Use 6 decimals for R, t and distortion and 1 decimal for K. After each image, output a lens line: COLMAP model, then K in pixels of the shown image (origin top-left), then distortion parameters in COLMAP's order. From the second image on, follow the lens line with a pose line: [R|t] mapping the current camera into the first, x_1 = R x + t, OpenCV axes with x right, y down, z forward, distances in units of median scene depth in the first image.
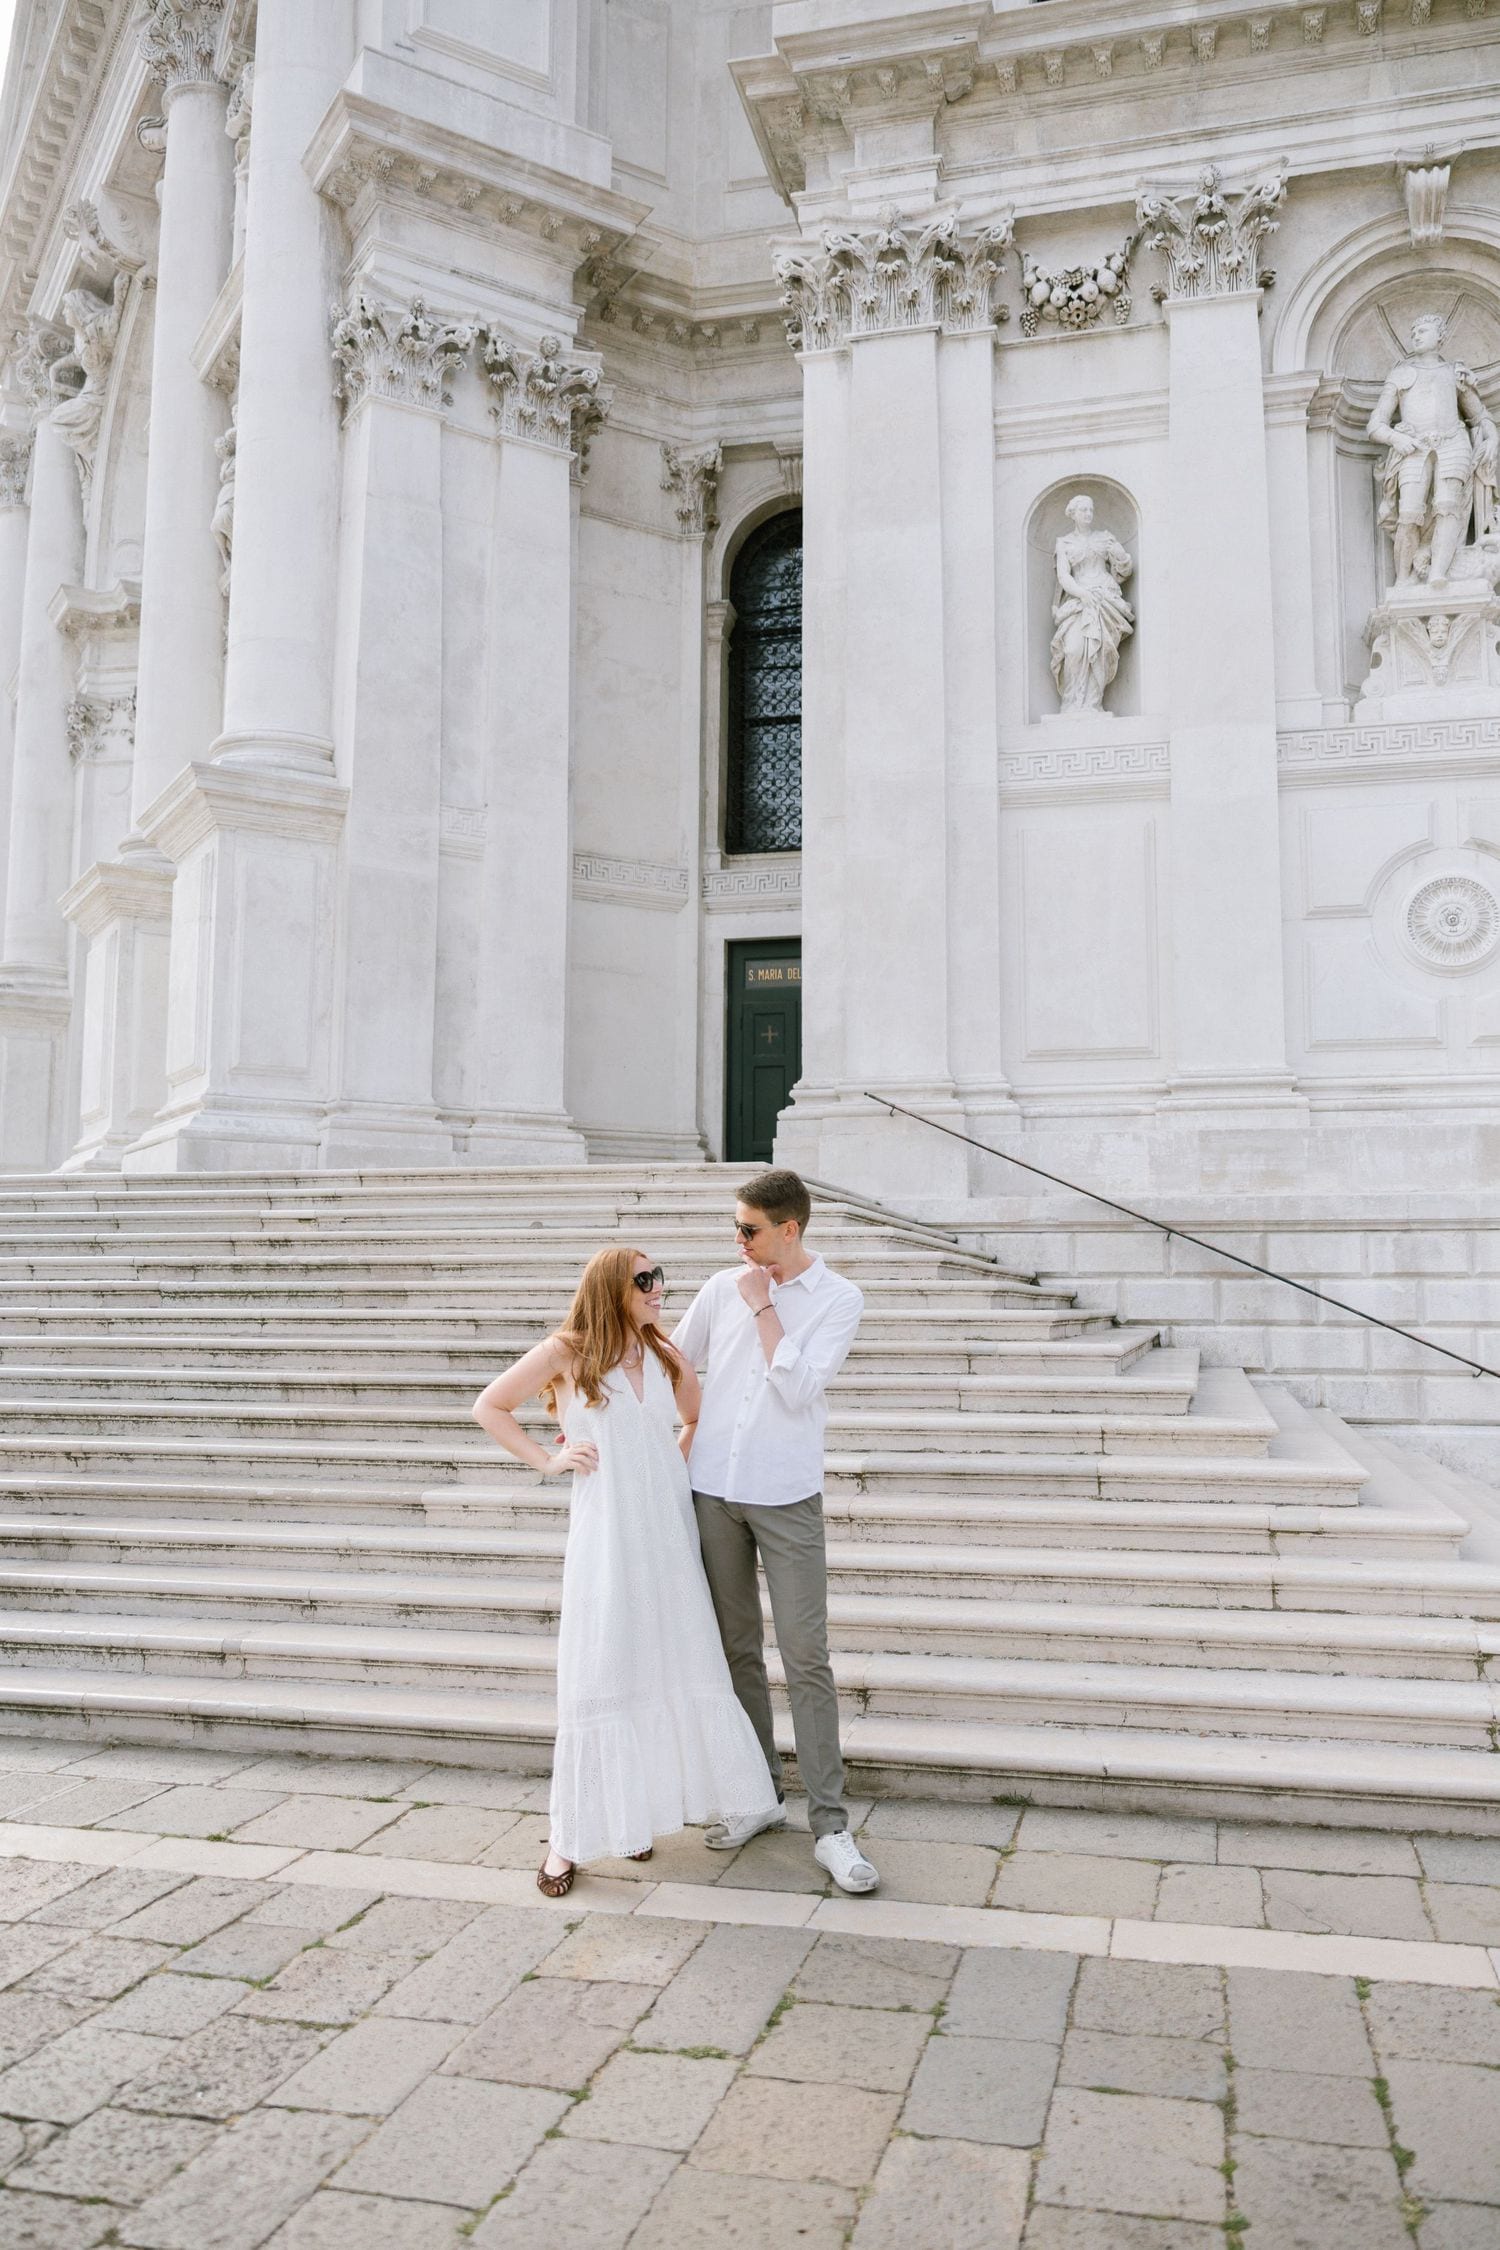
lens RADIAL K [[1757.4, 0, 770.9], [0, 1757.4, 1127.2], [0, 0, 1]] dist [-0.002979, 0.004502]
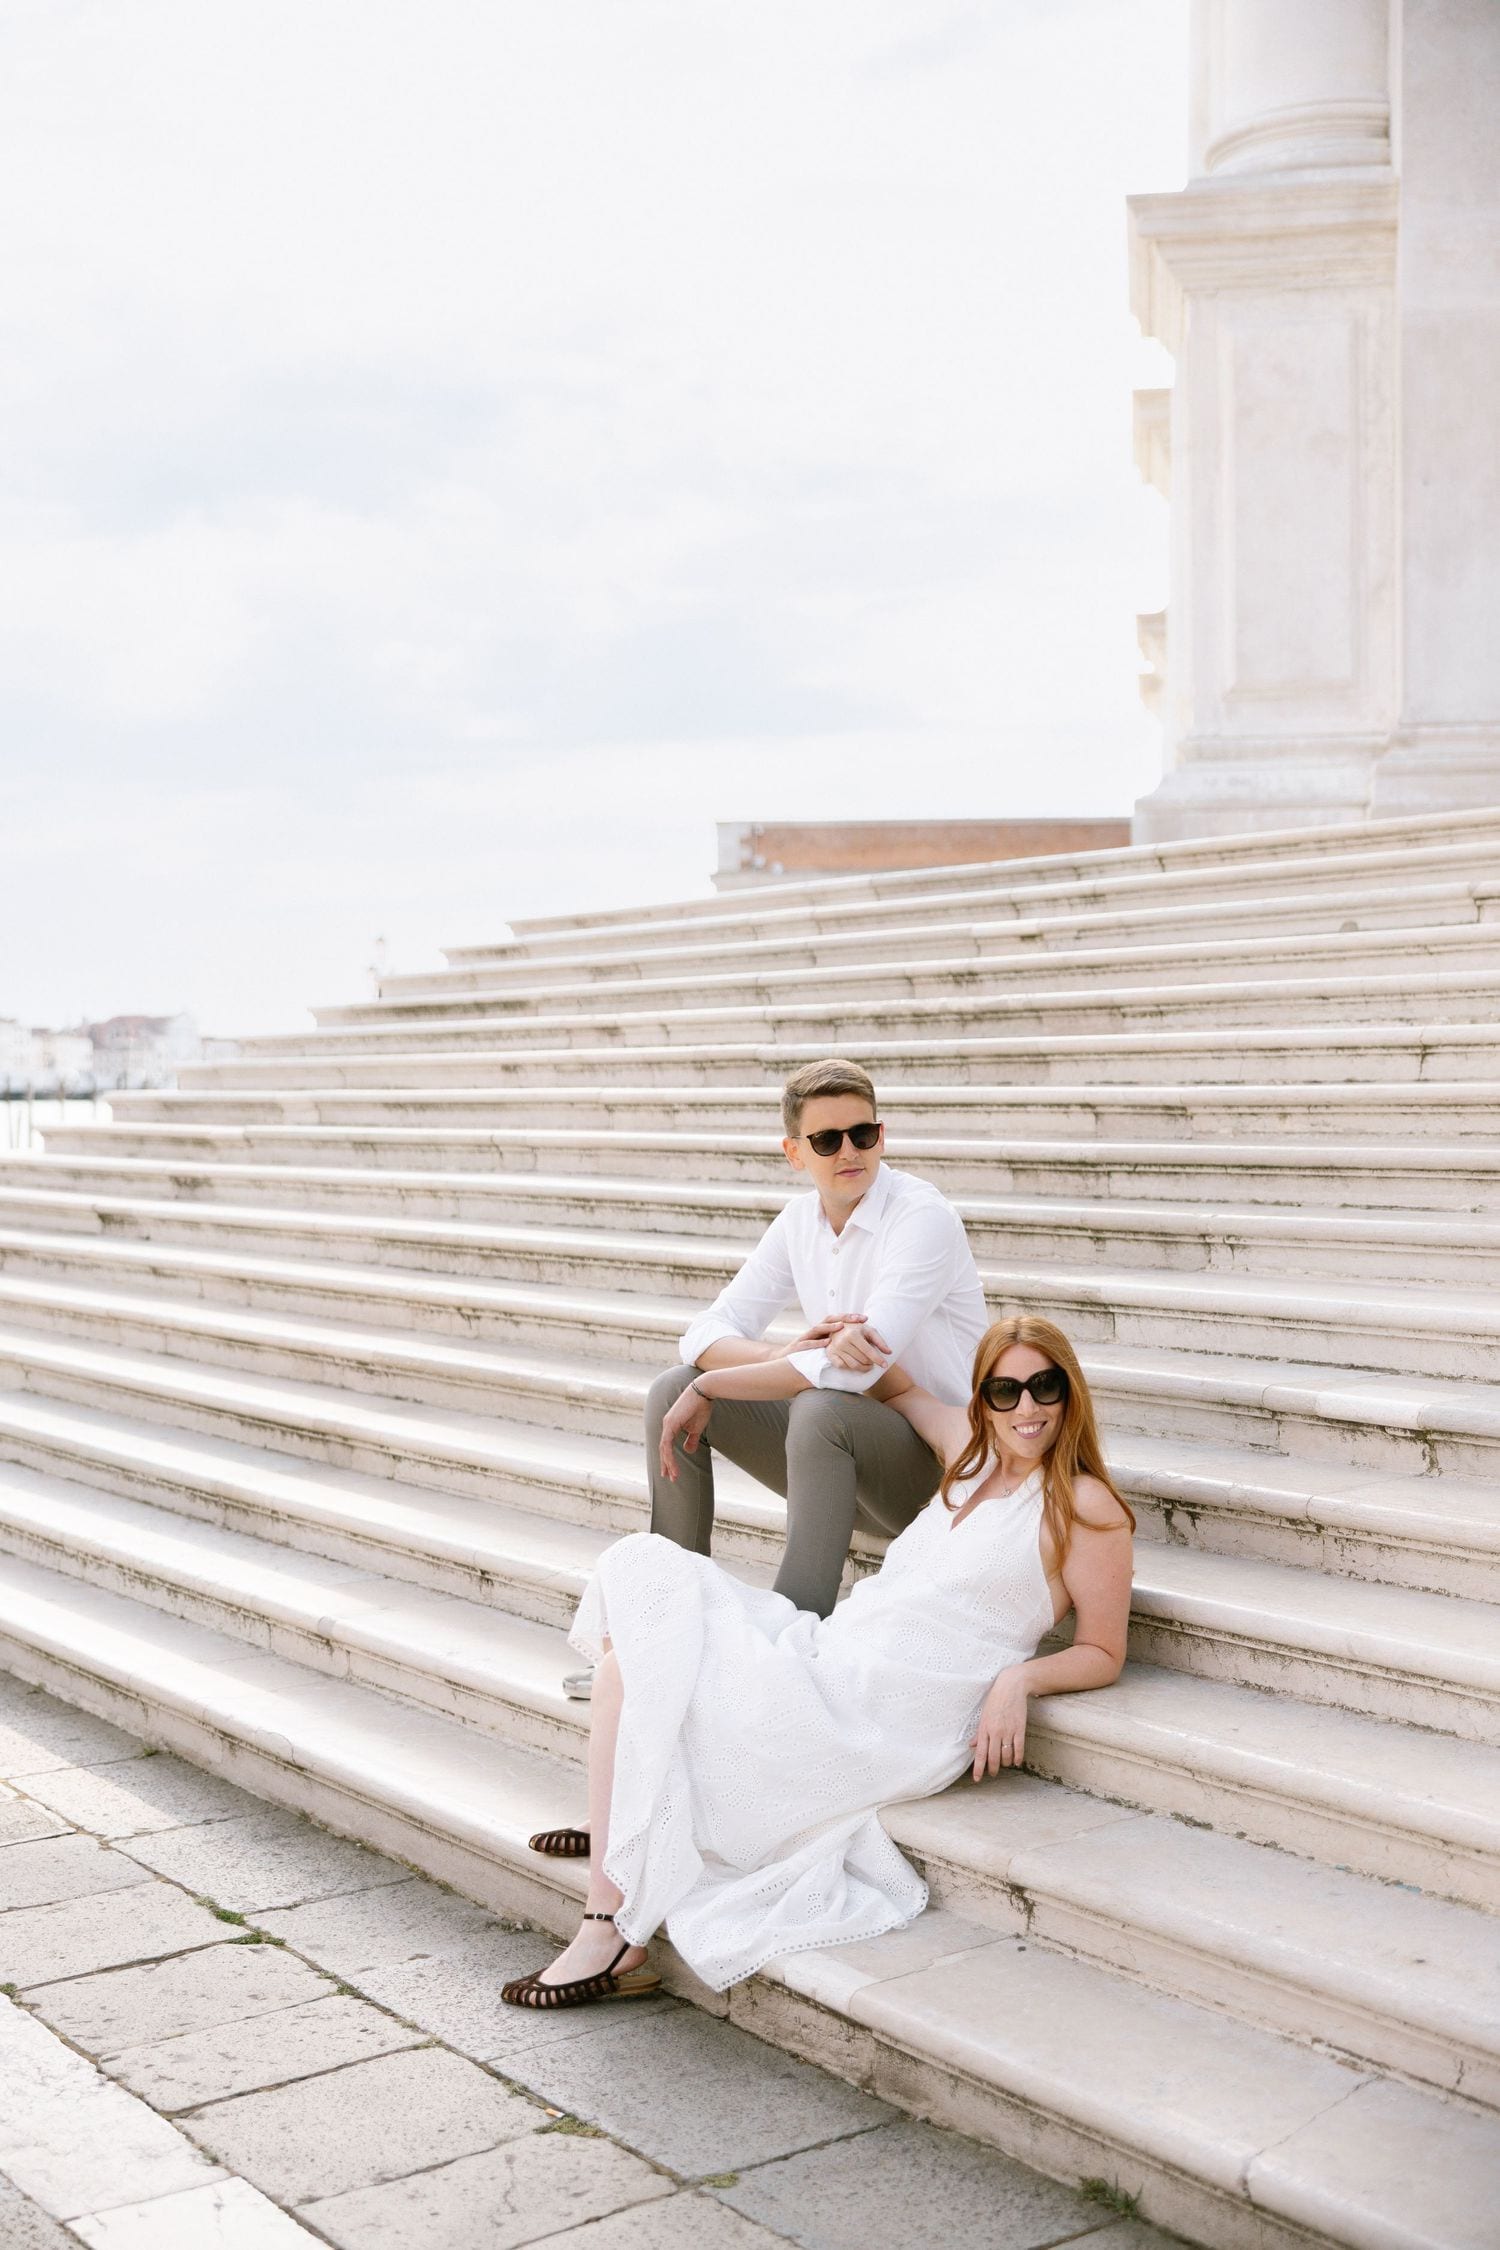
lens RADIAL K [[2697.7, 0, 706.2], [0, 2697.7, 1125.2], [0, 0, 1]] dist [-0.000150, 0.010021]
pose [[0.749639, 0.000894, -0.661847, 0.185098], [0.079267, 0.992680, 0.091121, 0.016947], [0.657084, -0.120770, 0.744080, 0.168023]]
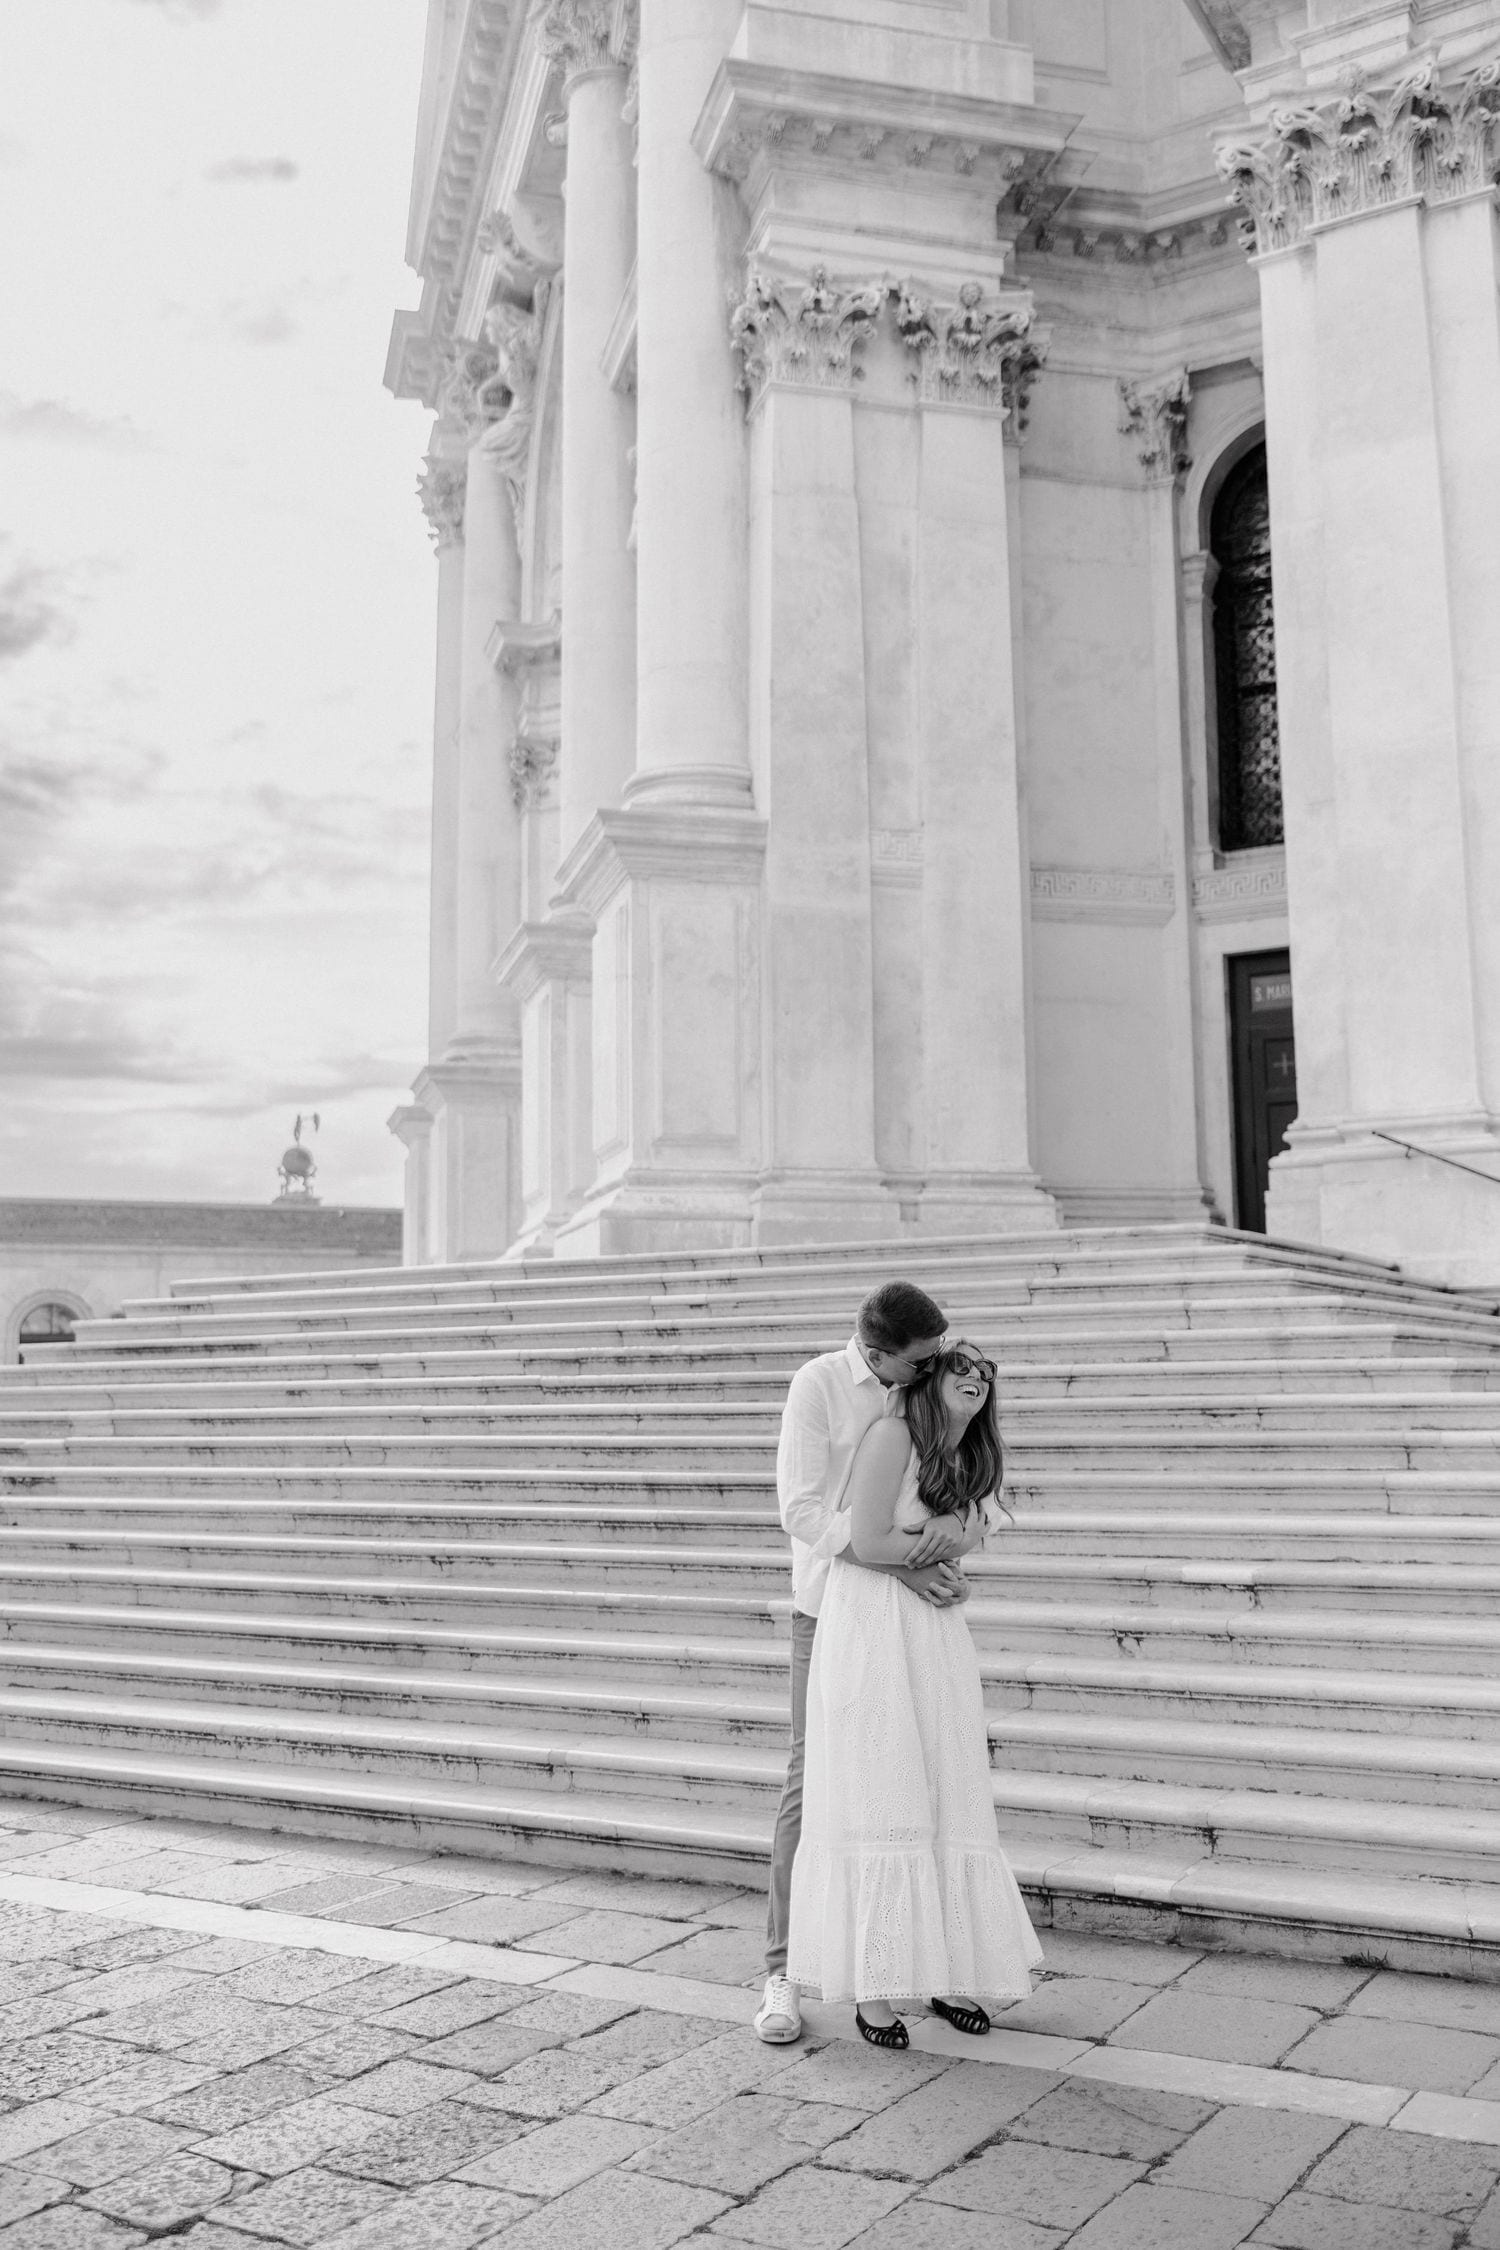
lens RADIAL K [[2118.1, 0, 750.0], [0, 2118.1, 1125.0], [0, 0, 1]] dist [0.000687, -0.010810]
pose [[0.954463, -0.052230, -0.293721, 0.063902], [0.044205, 0.998447, -0.033901, -0.001891], [0.295035, 0.019373, 0.955290, -0.032790]]
